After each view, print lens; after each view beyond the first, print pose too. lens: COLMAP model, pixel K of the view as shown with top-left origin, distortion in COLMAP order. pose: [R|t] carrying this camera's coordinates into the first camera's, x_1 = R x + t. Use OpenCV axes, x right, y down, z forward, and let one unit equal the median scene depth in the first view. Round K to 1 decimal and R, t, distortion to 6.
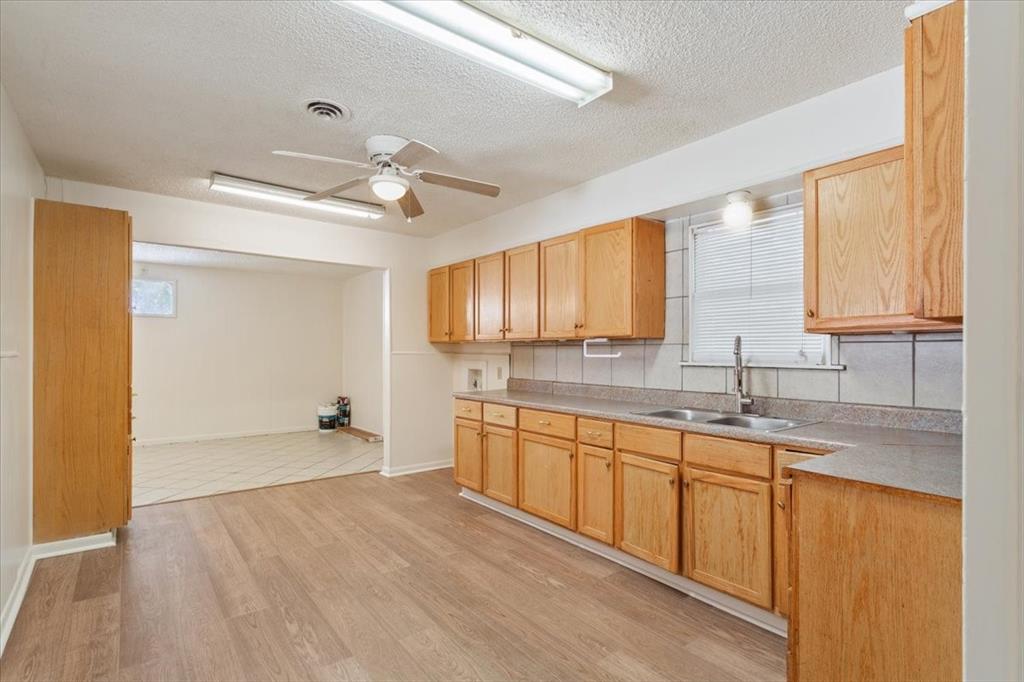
lens RADIAL K [[509.4, 0, 497.2], [0, 509.4, 349.7], [0, 0, 1]] dist [0.005563, 0.001759]
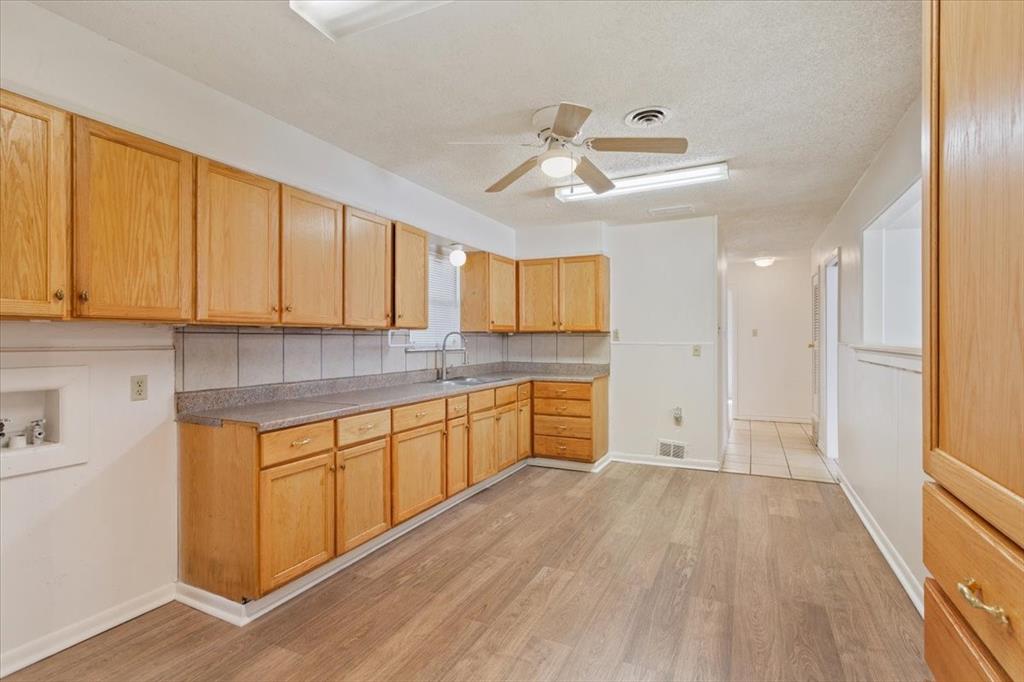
lens RADIAL K [[509.4, 0, 516.3], [0, 509.4, 342.0], [0, 0, 1]] dist [0.005563, 0.001759]
pose [[-0.493825, -0.003275, 0.869555, -0.945856], [0.000136, 0.999993, 0.003844, 0.001133], [-0.869561, 0.002016, -0.493821, 1.478426]]
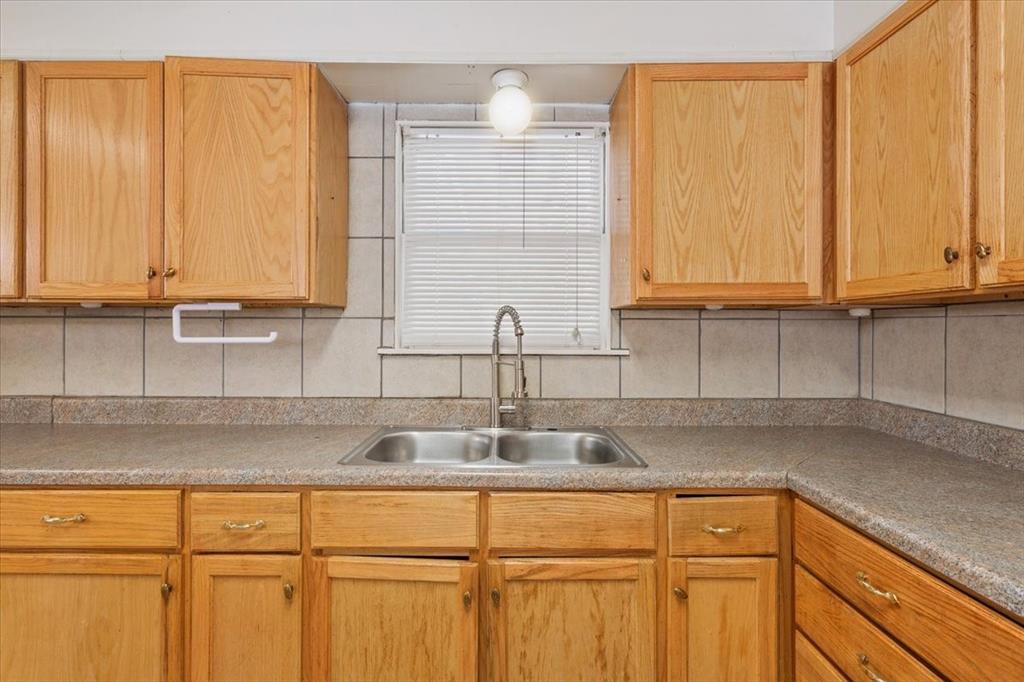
lens RADIAL K [[509.4, 0, 517.5], [0, 509.4, 326.2], [0, 0, 1]] dist [0.005563, 0.001759]
pose [[0.585253, 0.004612, 0.810838, -0.022731], [-0.004915, 0.999986, -0.002140, -0.001009], [-0.810836, -0.002733, 0.585267, 0.563859]]
